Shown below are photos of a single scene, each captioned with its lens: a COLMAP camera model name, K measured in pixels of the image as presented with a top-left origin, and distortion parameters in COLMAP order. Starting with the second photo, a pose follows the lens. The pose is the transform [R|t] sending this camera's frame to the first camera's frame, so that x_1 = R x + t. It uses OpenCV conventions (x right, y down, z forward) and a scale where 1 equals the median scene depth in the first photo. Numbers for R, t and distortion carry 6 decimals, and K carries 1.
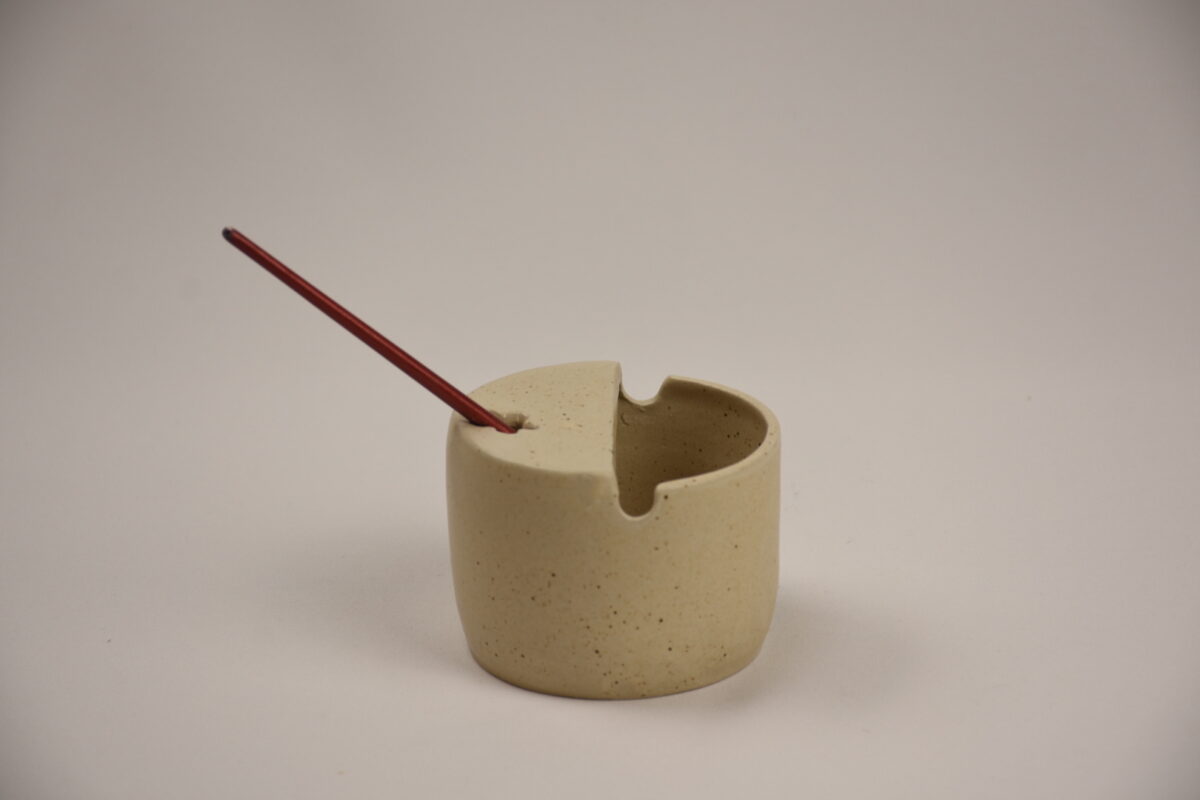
lens RADIAL K [[5844.0, 0, 600.0], [0, 5844.0, 400.3], [0, 0, 1]] dist [-0.232823, 0.000000]
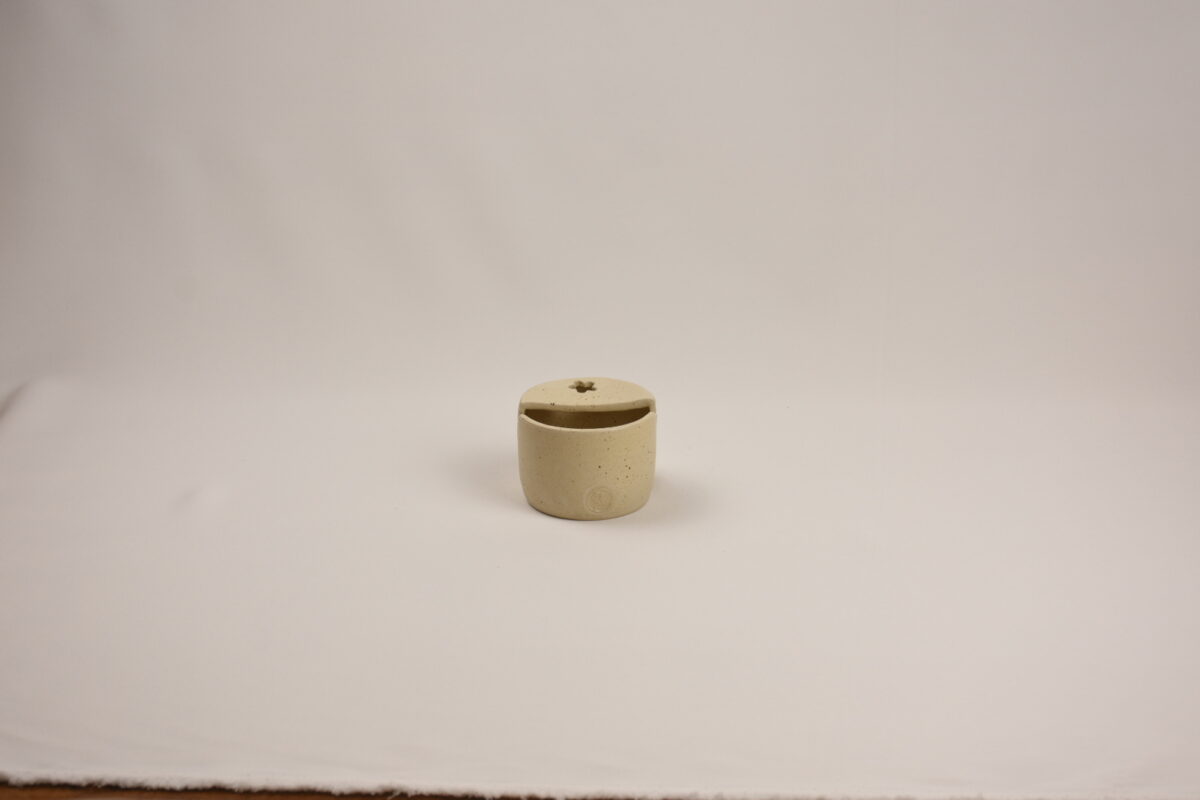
lens RADIAL K [[1944.4, 0, 600.0], [0, 1944.4, 401.0], [0, 0, 1]] dist [0.003439, 0.000000]
pose [[0.999665, 0.006470, 0.025070, -0.012609], [-0.006328, 0.999963, -0.005744, 0.007944], [-0.025106, 0.005584, 0.999669, 0.223405]]
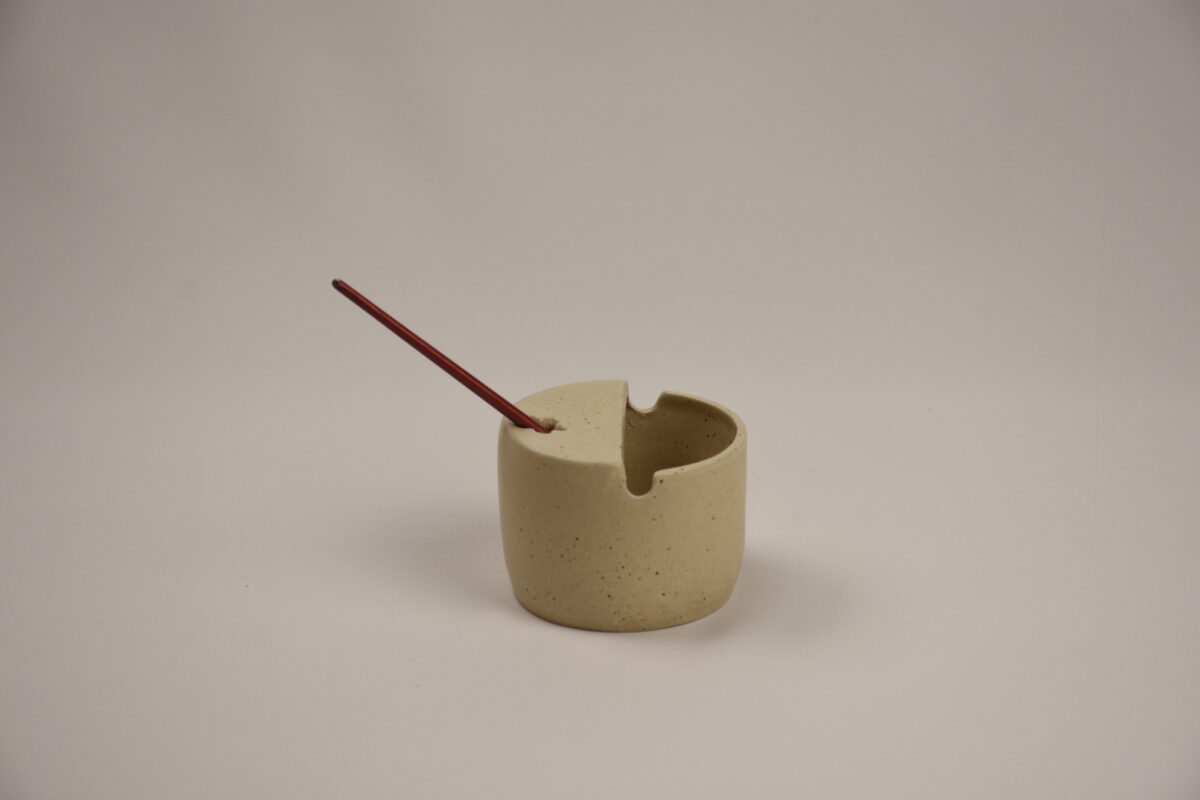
lens RADIAL K [[3970.4, 0, 600.1], [0, 3970.4, 400.3], [0, 0, 1]] dist [-0.231816, 0.000000]
pose [[0.999969, 0.005136, -0.005905, 0.002543], [-0.005170, 0.999970, -0.005766, 0.003281], [0.005875, 0.005796, 0.999966, 0.087196]]
